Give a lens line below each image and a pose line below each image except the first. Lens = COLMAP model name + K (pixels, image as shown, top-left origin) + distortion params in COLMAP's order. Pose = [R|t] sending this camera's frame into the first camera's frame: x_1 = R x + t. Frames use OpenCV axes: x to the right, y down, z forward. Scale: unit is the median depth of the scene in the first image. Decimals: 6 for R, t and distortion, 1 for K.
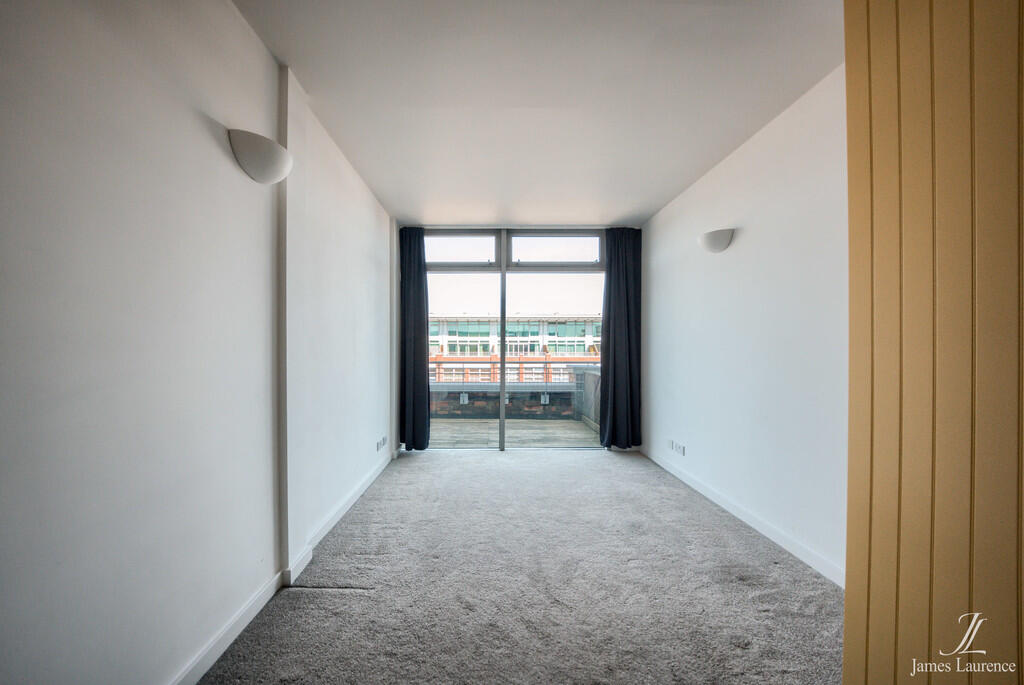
lens RADIAL K [[355.0, 0, 505.5], [0, 355.0, 354.8], [0, 0, 1]] dist [-0.011133, -0.000201]
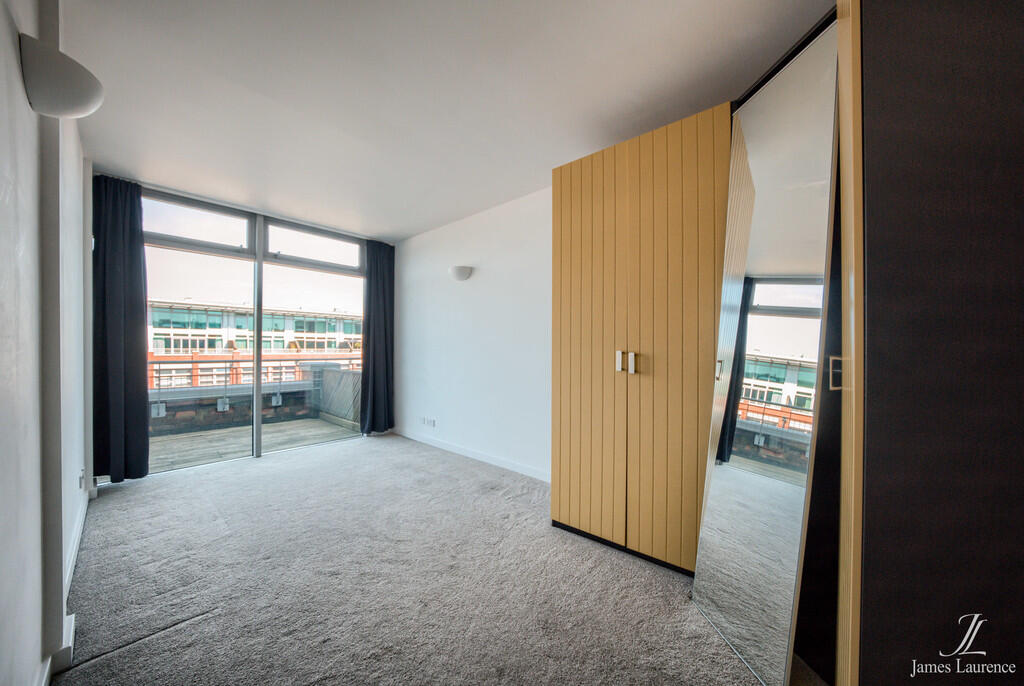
lens RADIAL K [[353.7, 0, 496.6], [0, 353.7, 350.2], [0, 0, 1]] dist [0.000431, 0.000100]
pose [[0.689637, 0.000017, 0.724155, -0.246730], [0.003356, 0.999989, -0.003220, 0.000642], [-0.724147, 0.004651, 0.689630, -0.072821]]
